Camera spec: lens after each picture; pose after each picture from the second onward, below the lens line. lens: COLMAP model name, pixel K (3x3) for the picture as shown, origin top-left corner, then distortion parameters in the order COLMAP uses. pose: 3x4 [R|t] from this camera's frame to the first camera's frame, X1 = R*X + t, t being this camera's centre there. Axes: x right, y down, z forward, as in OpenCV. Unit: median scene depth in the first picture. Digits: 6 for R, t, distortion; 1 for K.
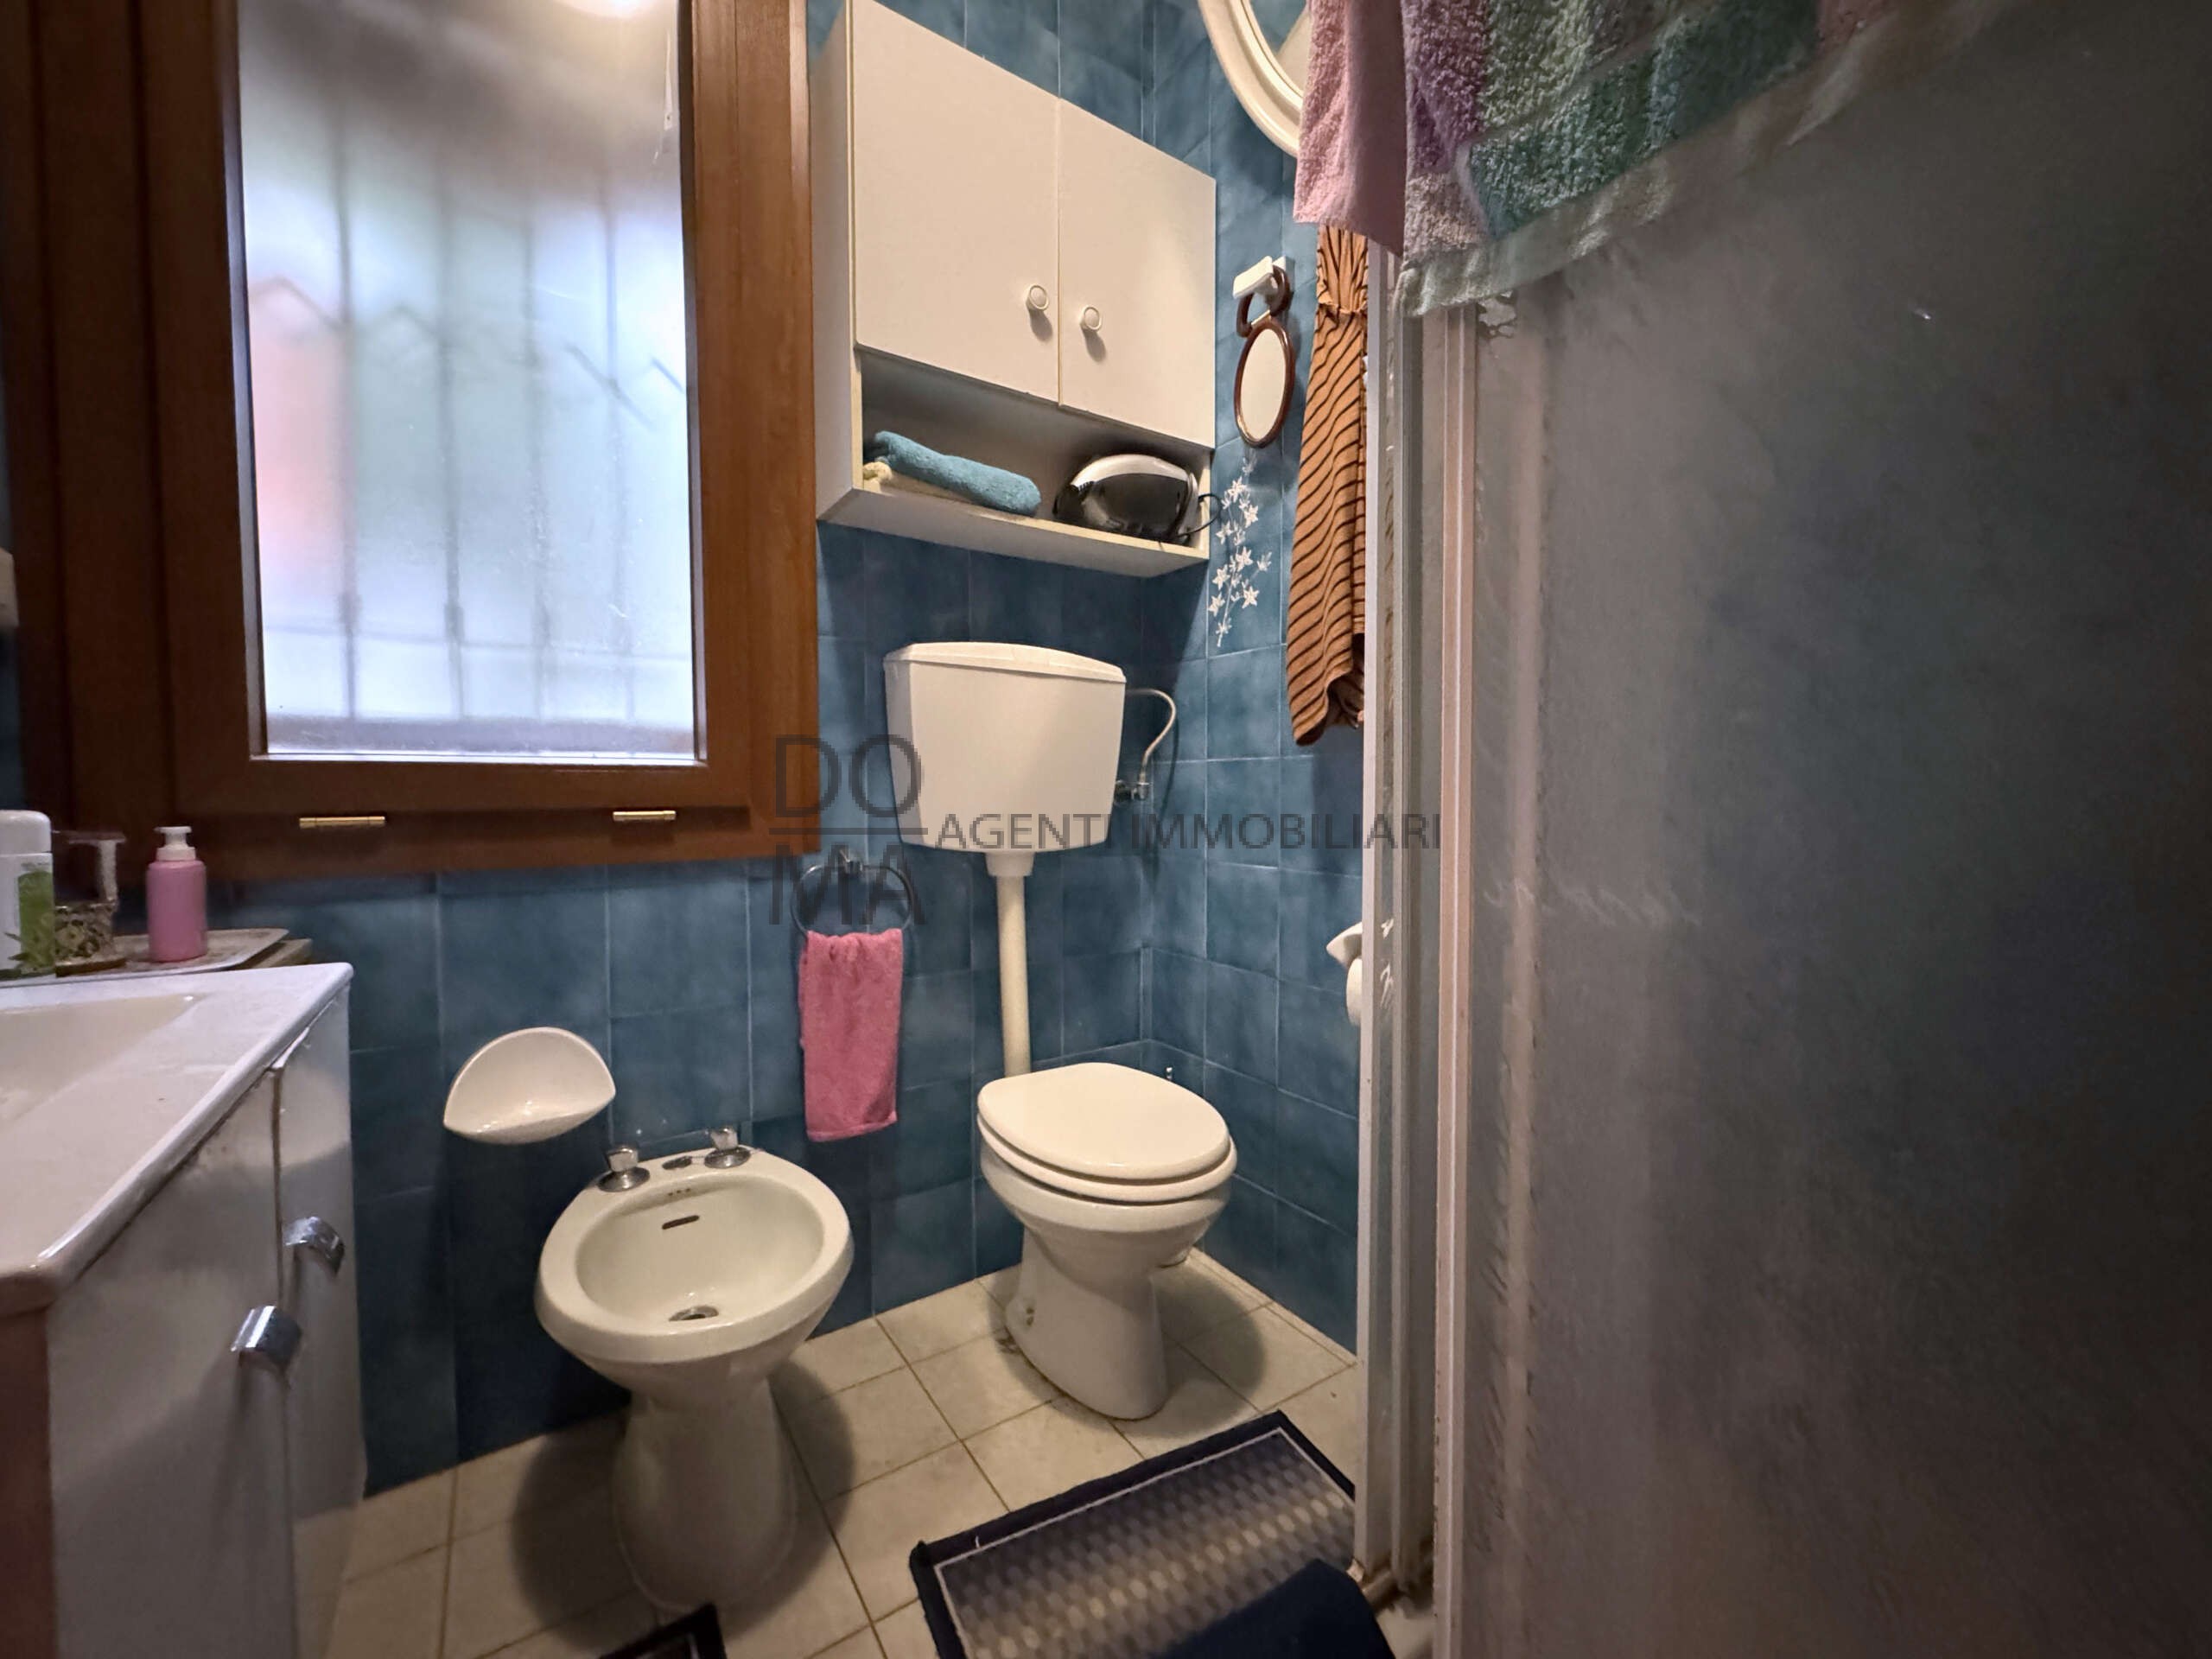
lens RADIAL K [[879.6, 0, 1104.3], [0, 879.6, 826.2], [0, 0, 1]] dist [-0.000538, 0.000440]
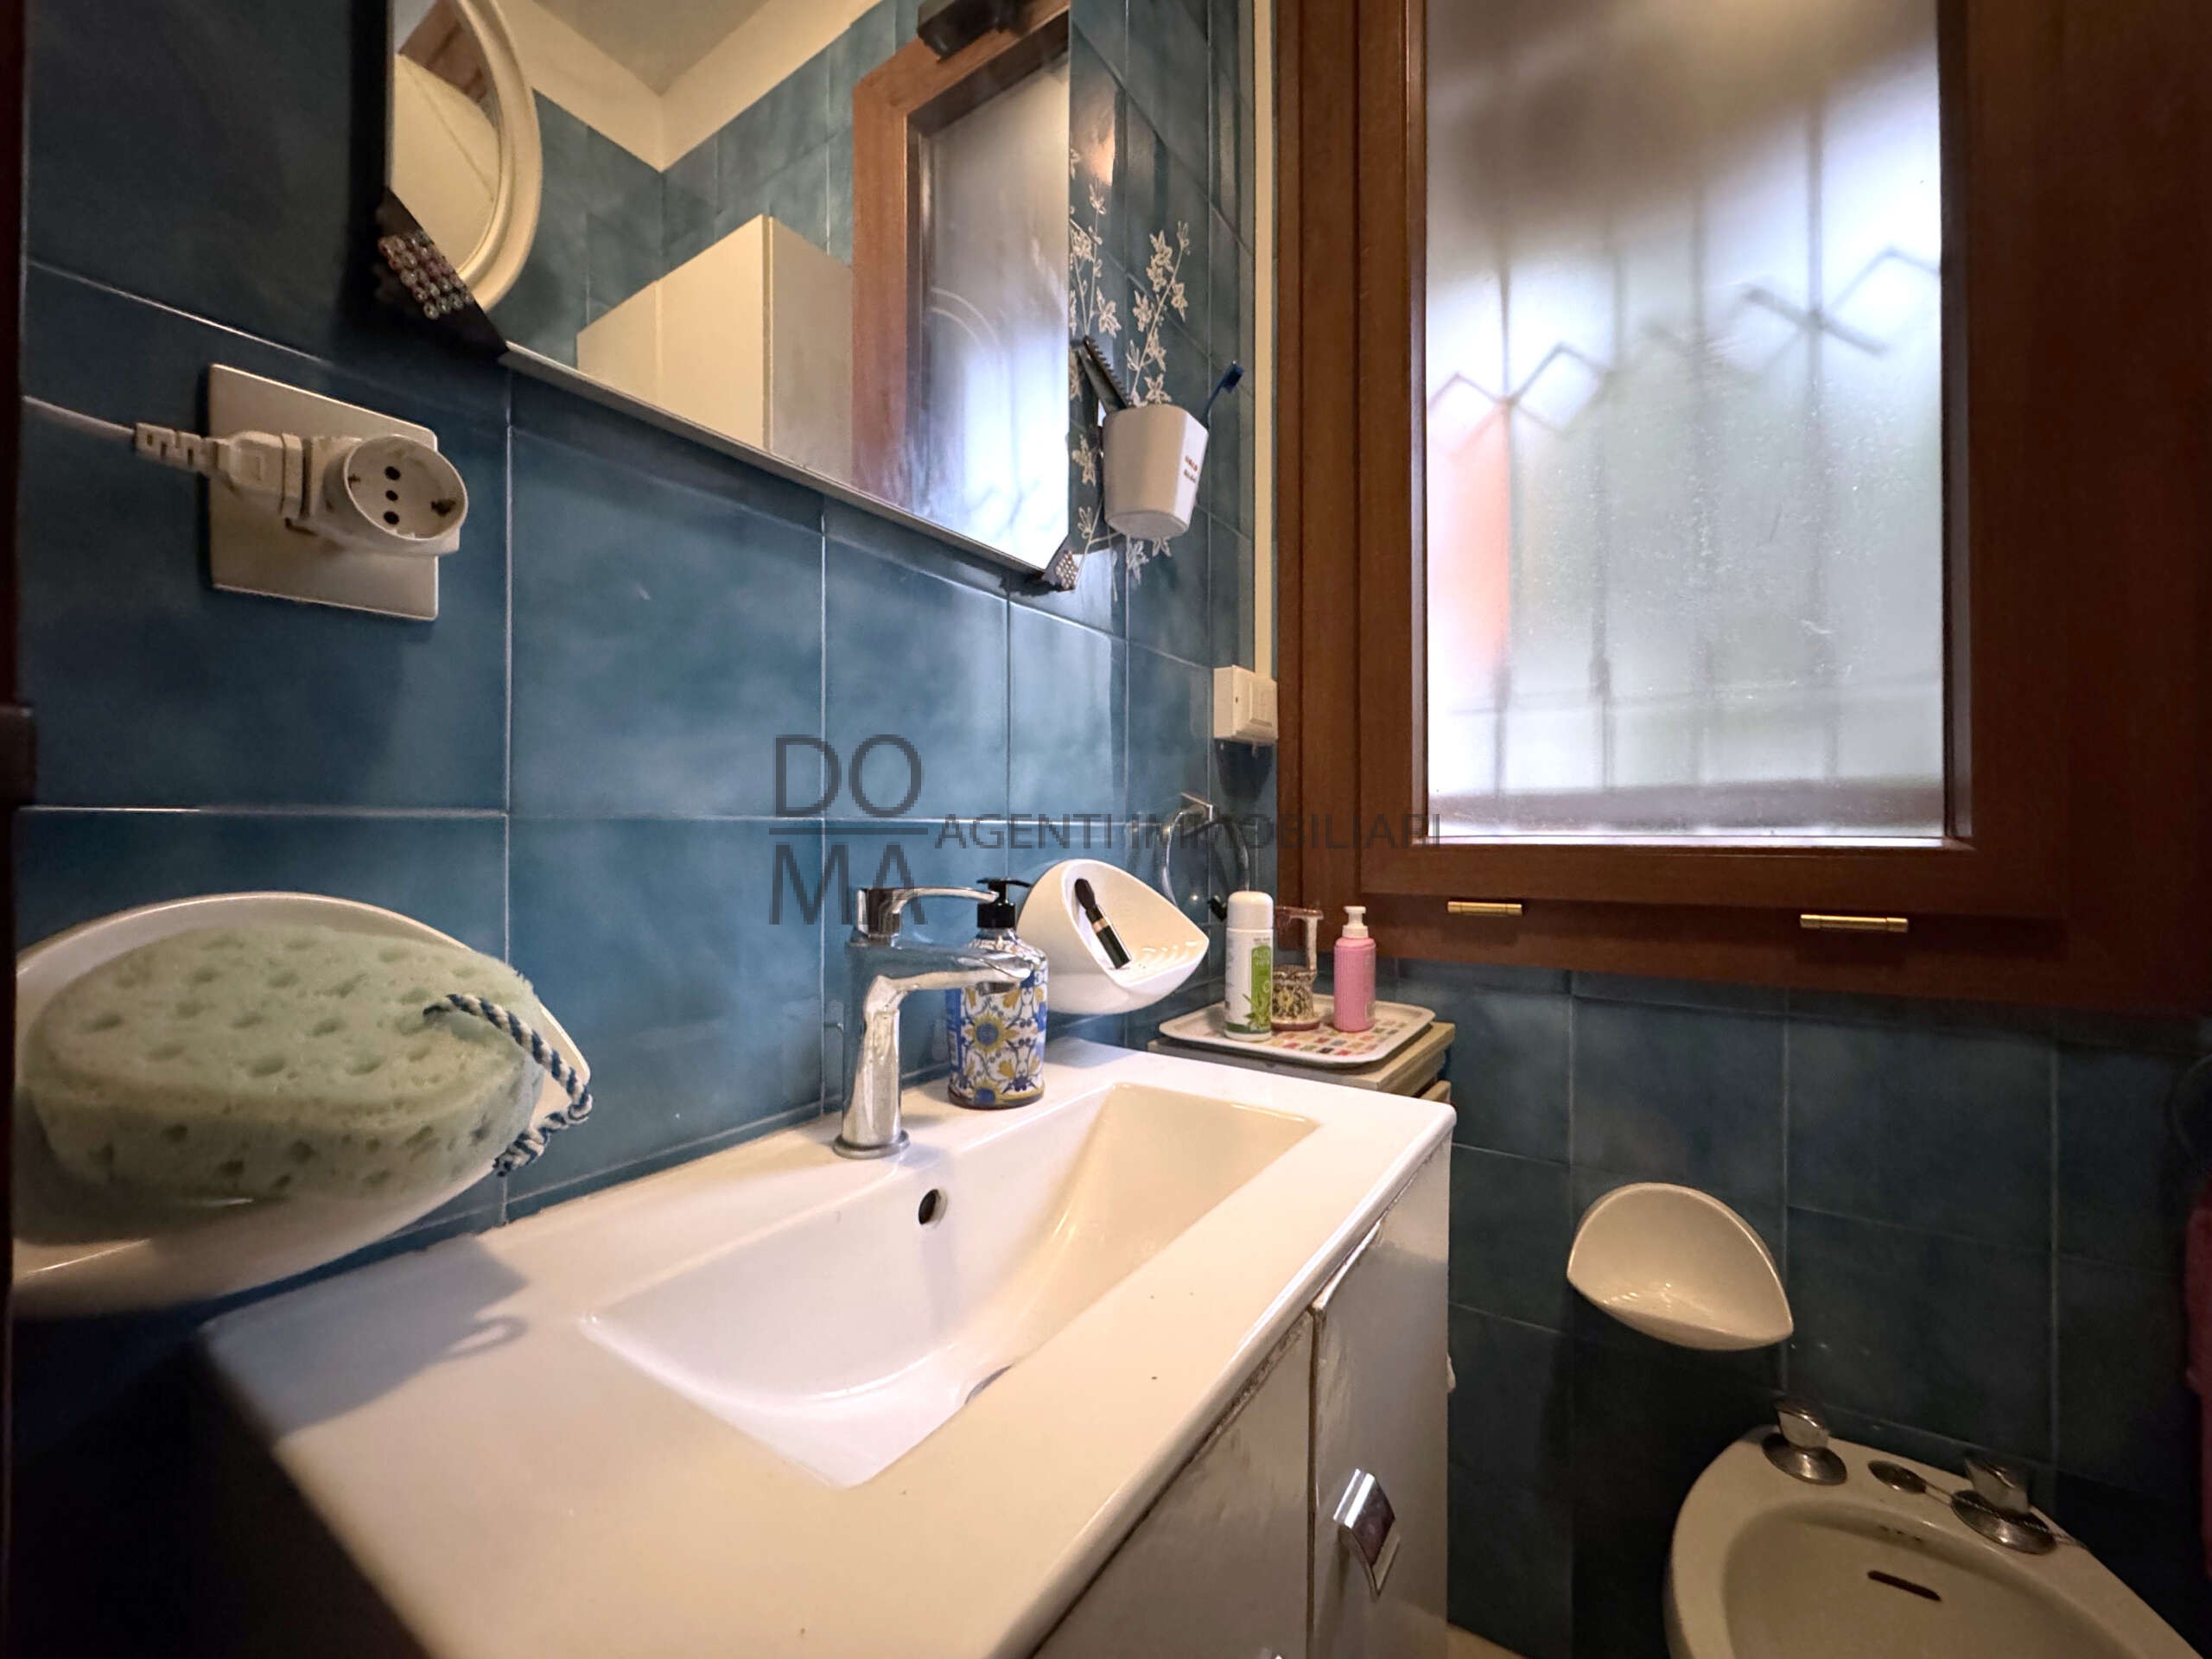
lens RADIAL K [[879.6, 0, 1104.3], [0, 879.6, 826.2], [0, 0, 1]] dist [-0.000538, 0.000440]
pose [[0.389153, 0.000489, -0.921173, -0.141800], [-0.041137, 0.999011, -0.016848, -0.056998], [0.920254, 0.044450, 0.388788, 0.235798]]
